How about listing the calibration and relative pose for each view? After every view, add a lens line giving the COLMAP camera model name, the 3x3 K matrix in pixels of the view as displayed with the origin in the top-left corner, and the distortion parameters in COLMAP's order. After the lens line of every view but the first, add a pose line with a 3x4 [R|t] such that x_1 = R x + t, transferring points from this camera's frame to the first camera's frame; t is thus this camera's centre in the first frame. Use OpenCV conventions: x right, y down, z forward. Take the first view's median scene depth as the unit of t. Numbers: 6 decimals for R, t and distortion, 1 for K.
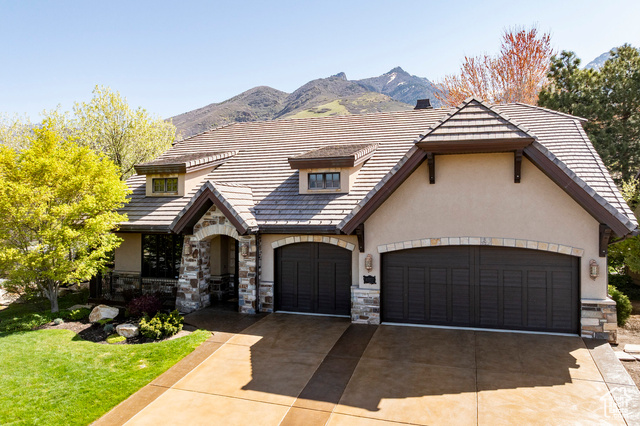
lens RADIAL K [[464.4, 0, 322.2], [0, 464.4, 211.8], [0, 0, 1]] dist [-0.041251, 0.003103]
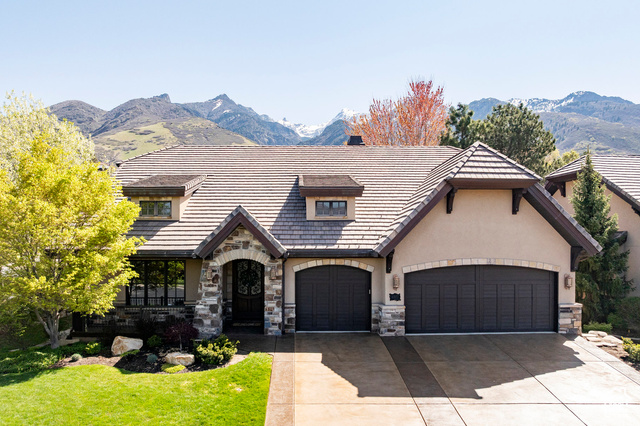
lens RADIAL K [[465.5, 0, 303.1], [0, 465.5, 242.7], [0, 0, 1]] dist [-0.046669, 0.003496]
pose [[0.944373, 0.001431, 0.328872, -0.486096], [-0.003756, 0.999972, 0.006435, 0.007495], [-0.328854, -0.007313, 0.944353, 0.002051]]
